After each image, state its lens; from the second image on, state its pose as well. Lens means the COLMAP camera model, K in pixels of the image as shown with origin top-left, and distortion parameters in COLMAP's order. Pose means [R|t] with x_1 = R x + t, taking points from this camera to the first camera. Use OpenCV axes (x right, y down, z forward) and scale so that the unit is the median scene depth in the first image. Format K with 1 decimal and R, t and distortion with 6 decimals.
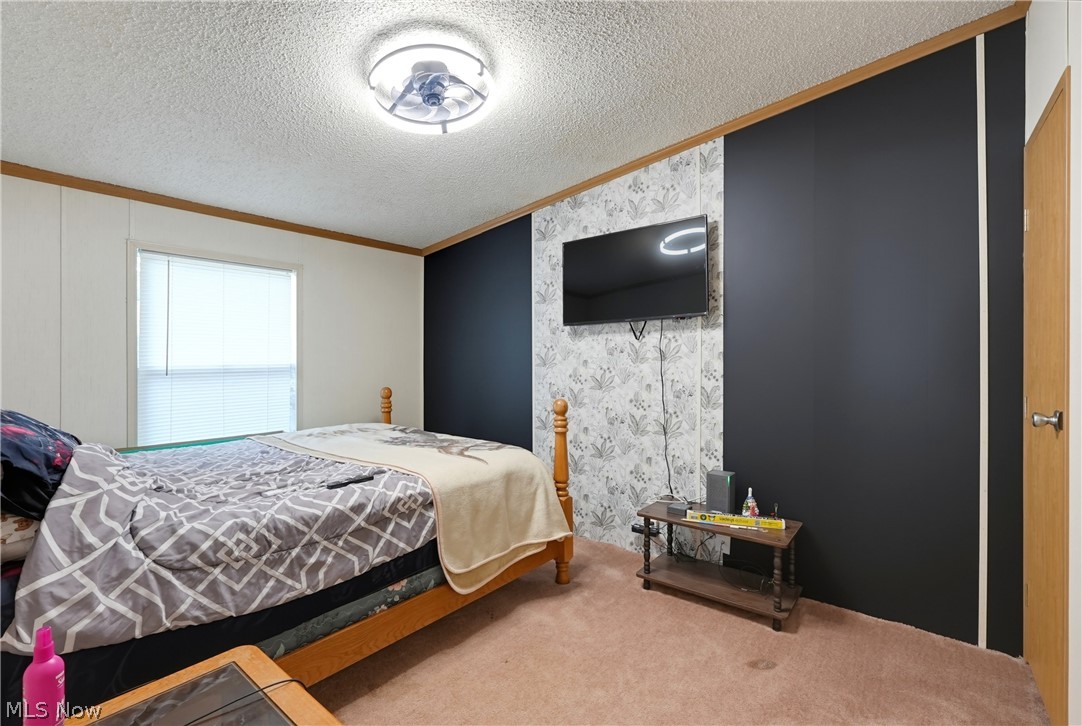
lens RADIAL K [[490.8, 0, 542.9], [0, 490.8, 356.6], [0, 0, 1]] dist [-0.009363, 0.004013]
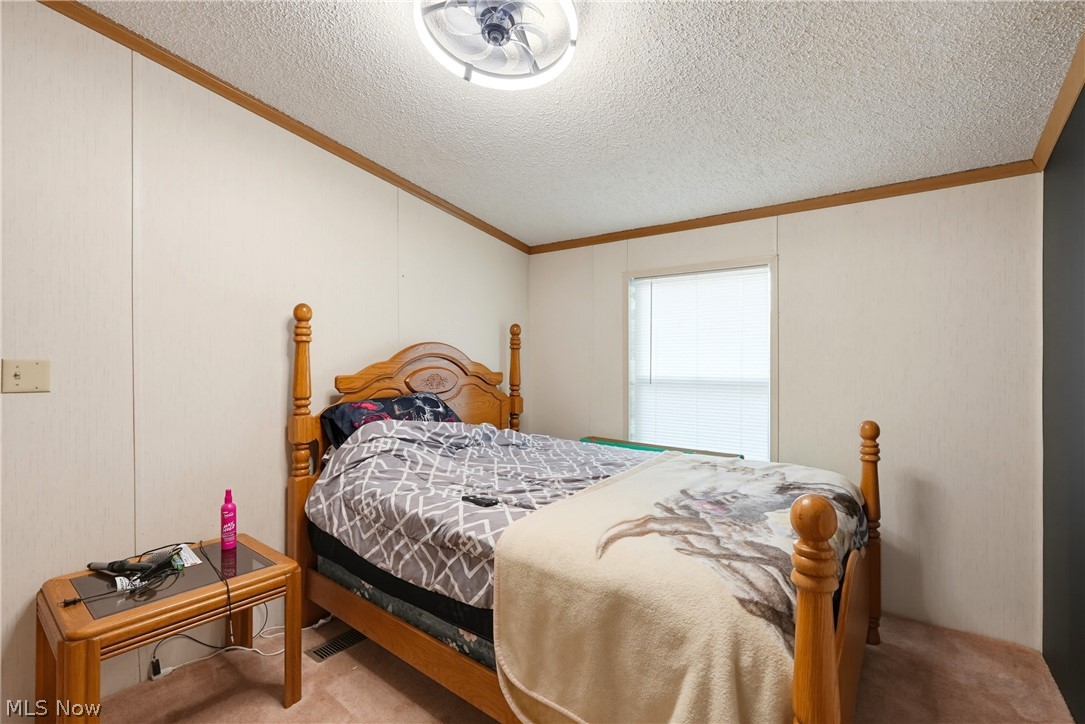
lens RADIAL K [[492.2, 0, 545.6], [0, 492.2, 364.4], [0, 0, 1]] dist [-0.009363, 0.004013]
pose [[0.004393, 0.005009, -0.999978, 0.623587], [-0.006152, 0.999969, 0.004982, -0.018924], [0.999971, 0.006130, 0.004424, 1.234650]]
